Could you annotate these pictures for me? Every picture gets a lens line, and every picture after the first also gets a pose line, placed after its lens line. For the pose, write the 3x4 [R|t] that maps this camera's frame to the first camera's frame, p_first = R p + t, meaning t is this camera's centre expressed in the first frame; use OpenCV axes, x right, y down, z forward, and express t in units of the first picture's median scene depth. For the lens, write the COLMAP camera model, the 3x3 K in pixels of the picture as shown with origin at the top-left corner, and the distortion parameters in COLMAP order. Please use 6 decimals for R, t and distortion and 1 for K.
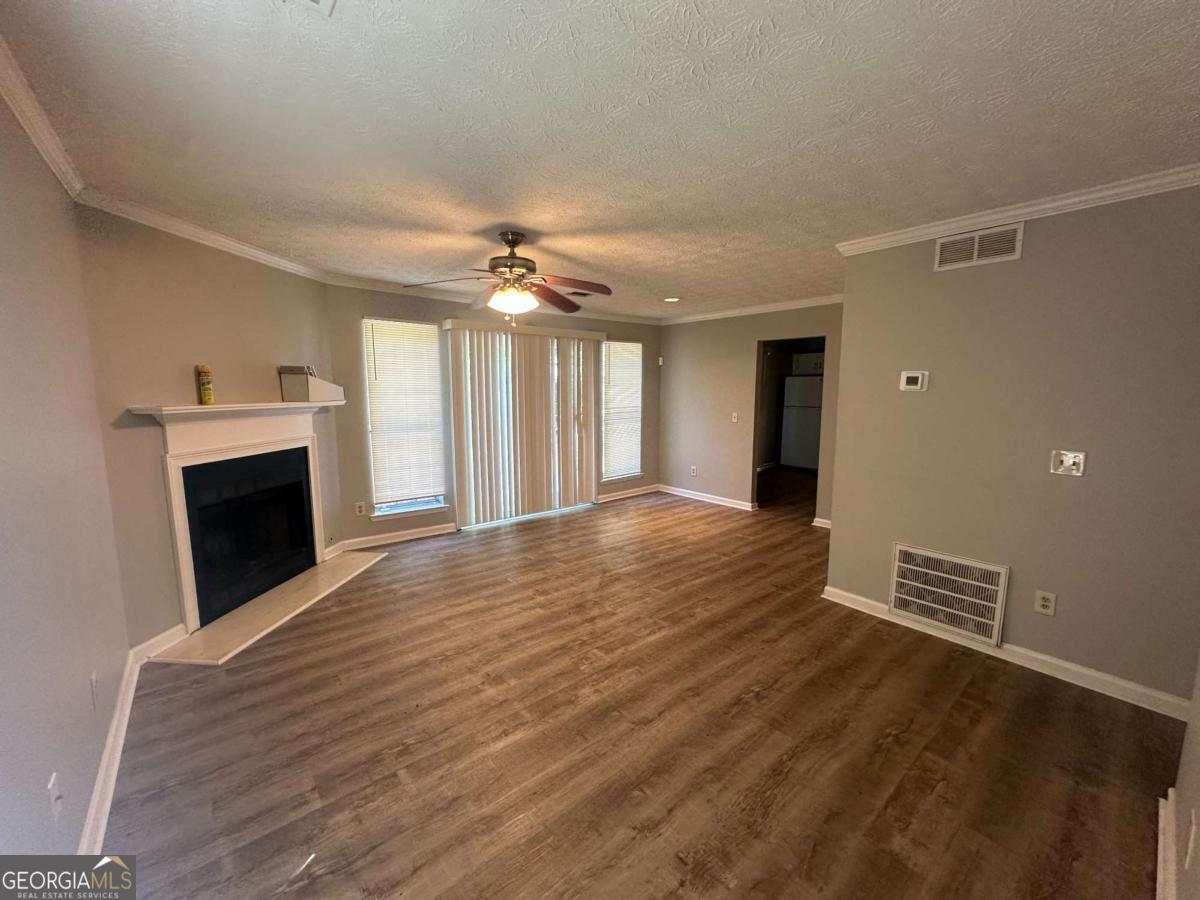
lens RADIAL K [[479.2, 0, 600.0], [0, 479.2, 450.0], [0, 0, 1]] dist [-0.003261, 0.000274]
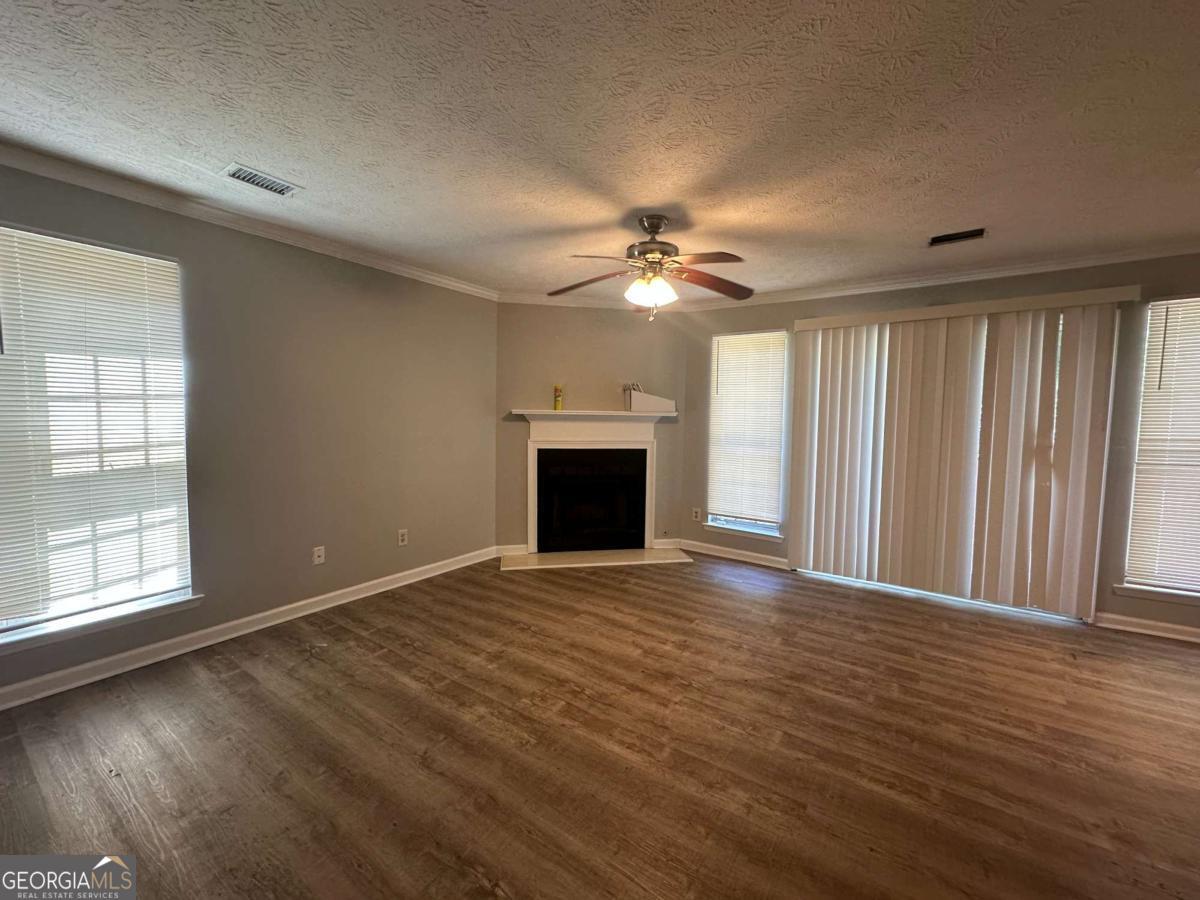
lens RADIAL K [[479.2, 0, 600.0], [0, 479.2, 450.0], [0, 0, 1]] dist [-0.003261, 0.000274]
pose [[0.266029, 0.066253, -0.961686, 0.647434], [-0.135572, 0.990291, 0.030721, -0.033006], [0.954384, 0.122205, 0.272428, 0.674074]]
